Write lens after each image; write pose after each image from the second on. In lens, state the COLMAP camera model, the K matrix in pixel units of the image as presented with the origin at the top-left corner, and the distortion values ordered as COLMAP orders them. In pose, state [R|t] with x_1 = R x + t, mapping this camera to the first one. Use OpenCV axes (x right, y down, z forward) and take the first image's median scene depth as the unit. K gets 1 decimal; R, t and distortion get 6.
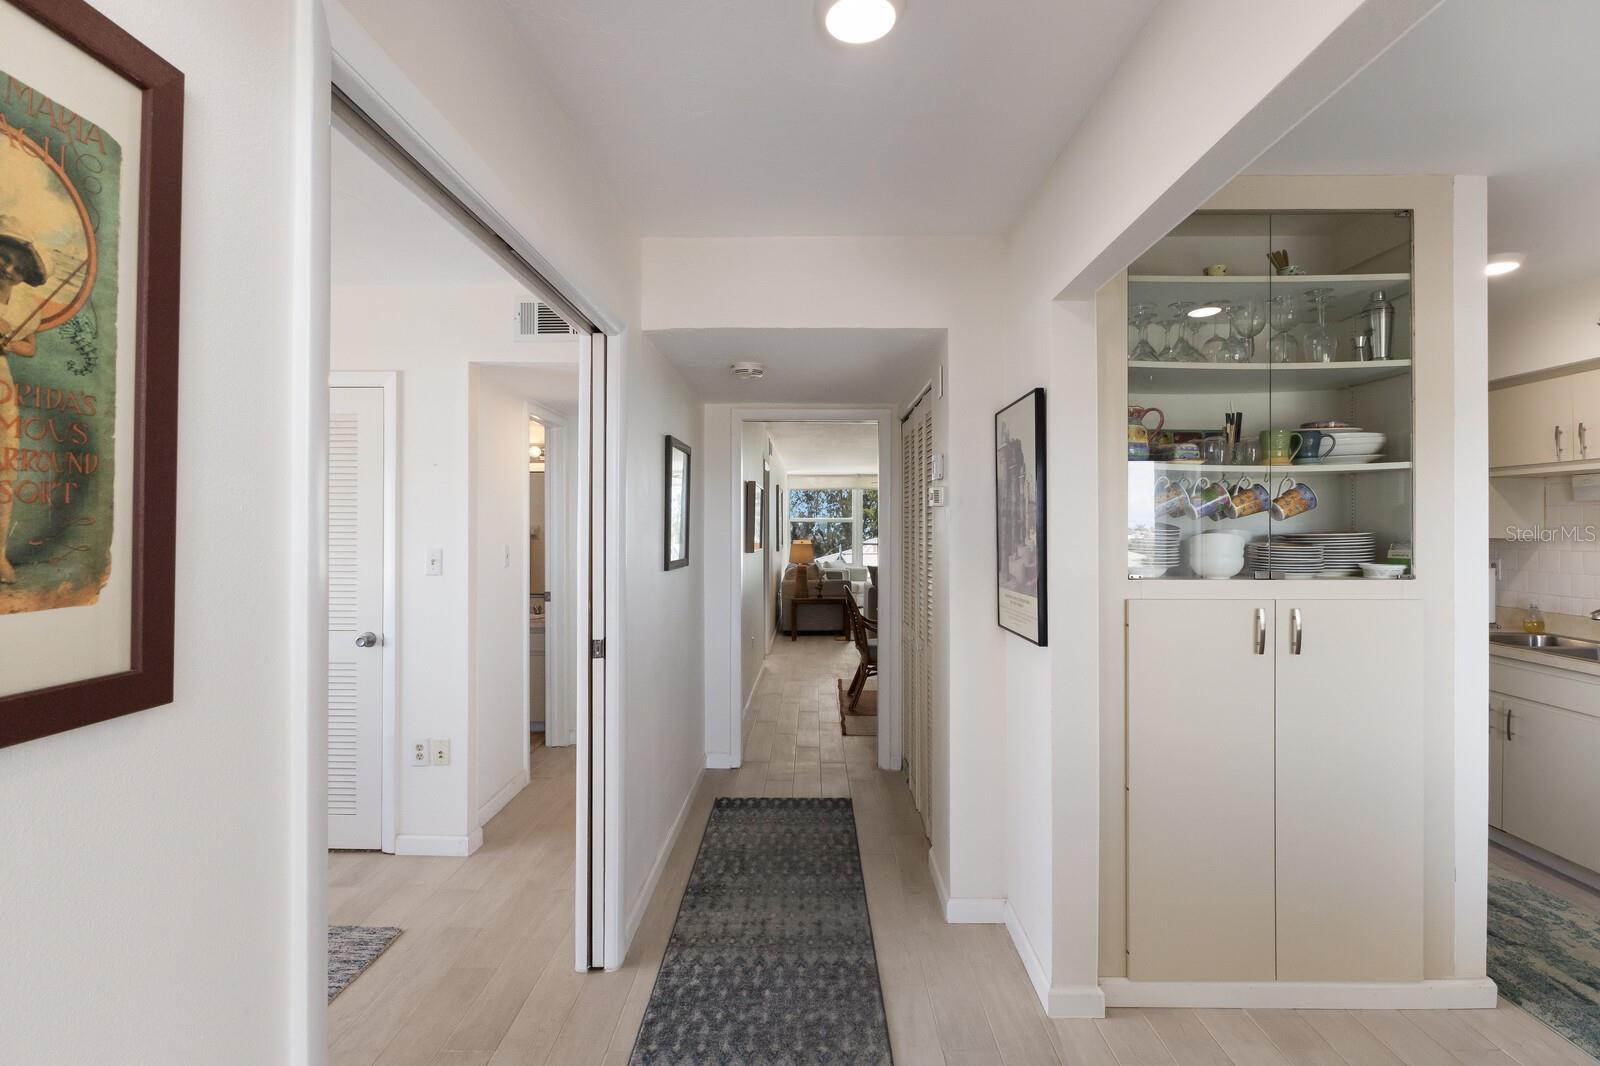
lens RADIAL K [[742.8, 0, 804.3], [0, 742.8, 522.8], [0, 0, 1]] dist [0.001500, -0.000742]
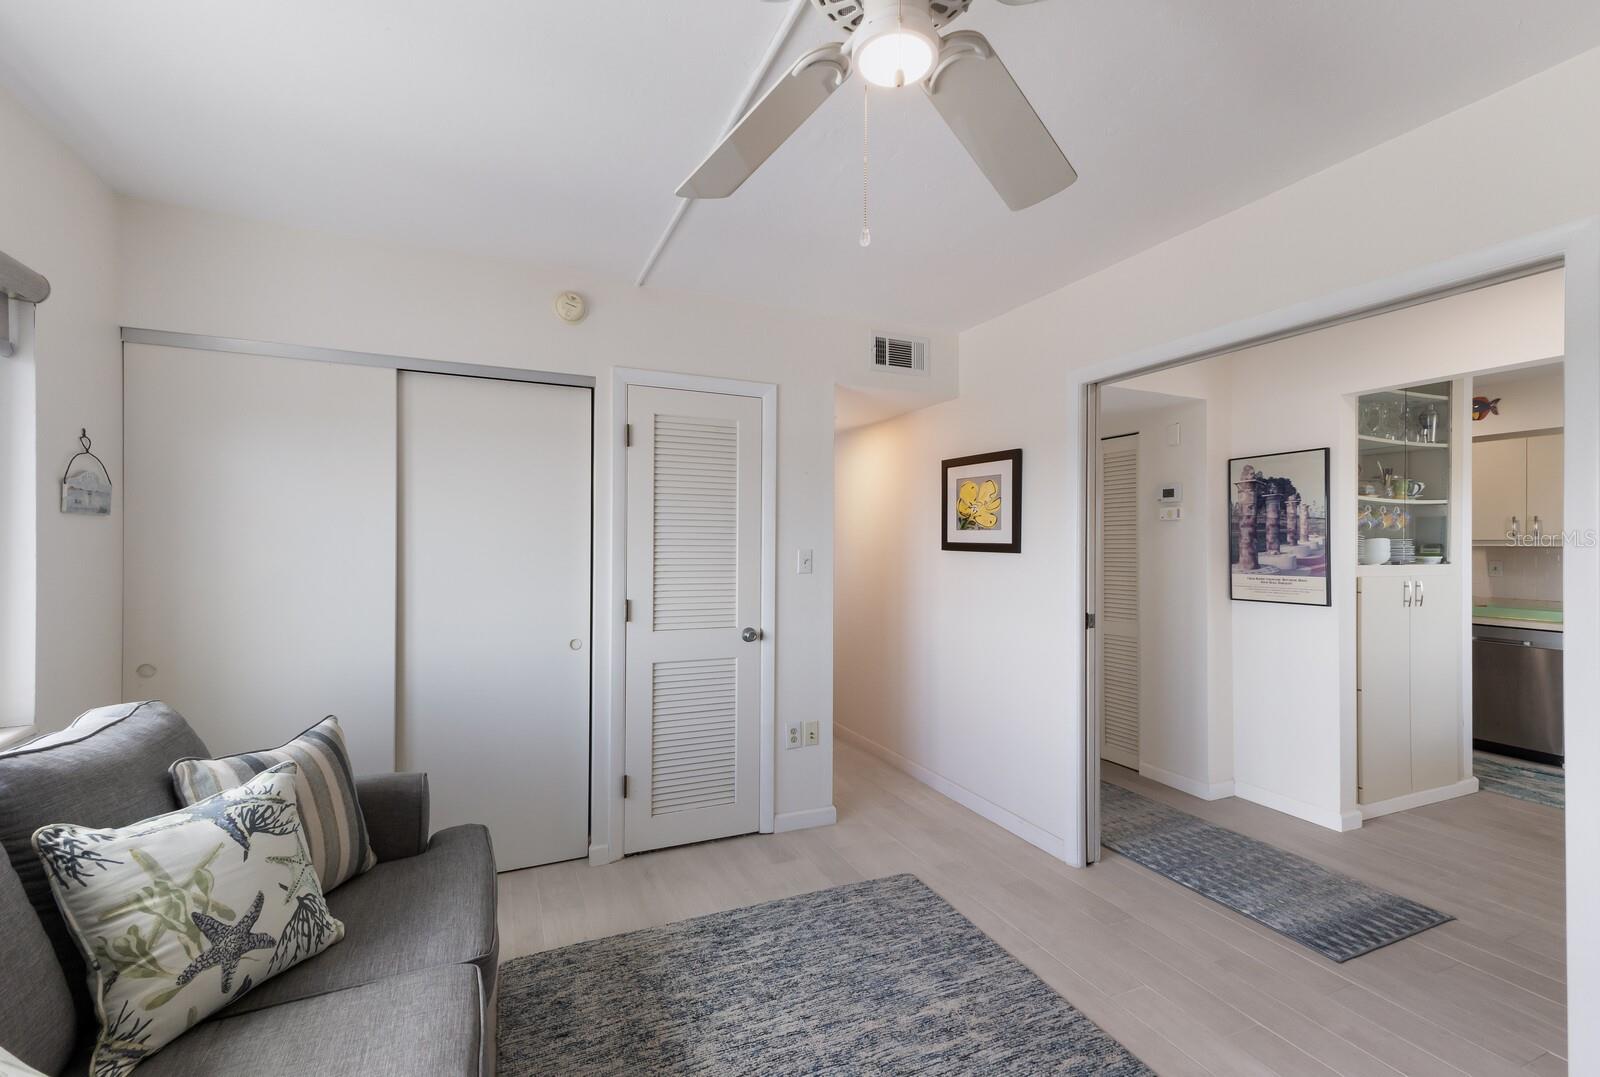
lens RADIAL K [[693.1, 0, 801.4], [0, 693.1, 544.7], [0, 0, 1]] dist [0.023077, 0.000259]
pose [[0.904640, 0.005653, 0.426138, -1.349049], [-0.007560, 0.999968, 0.002785, 0.035350], [-0.426109, -0.005741, 0.904654, 0.102954]]
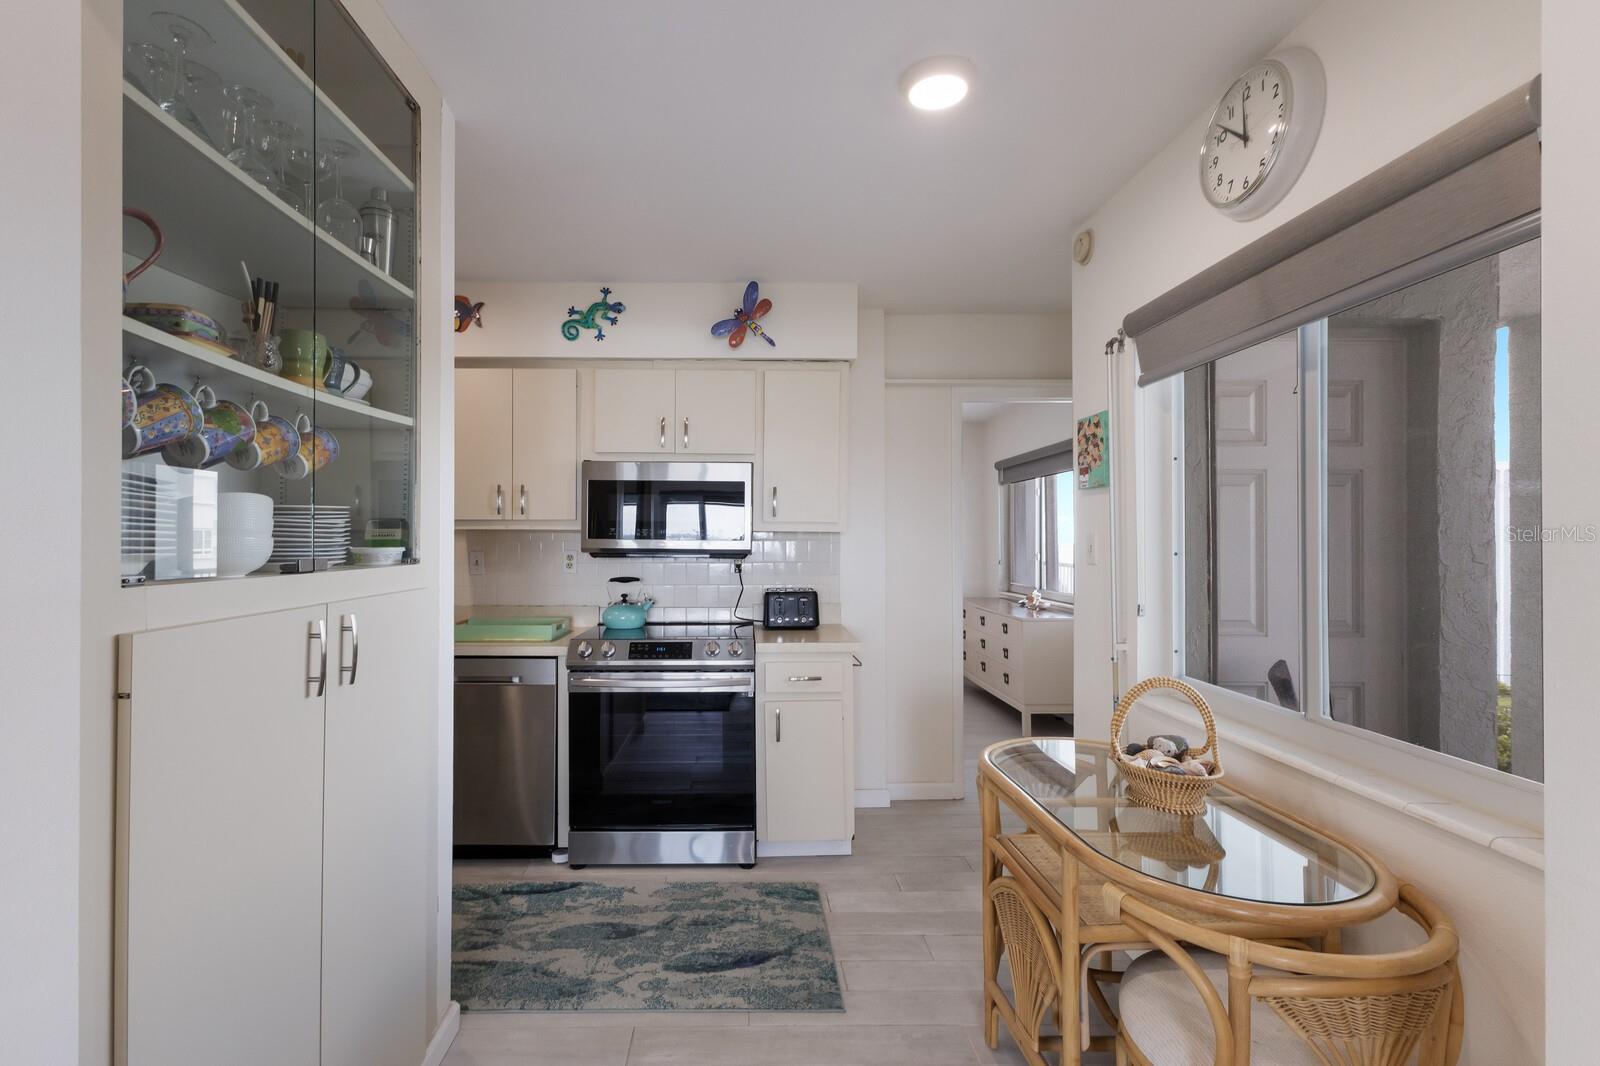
lens RADIAL K [[724.9, 0, 741.3], [0, 724.9, 535.9], [0, 0, 1]] dist [-0.002436, -0.000239]
pose [[-0.011187, 0.005395, 0.999923, 0.033493], [-0.002738, 0.999982, -0.005426, 0.048493], [-0.999934, -0.002798, -0.011172, 0.649764]]
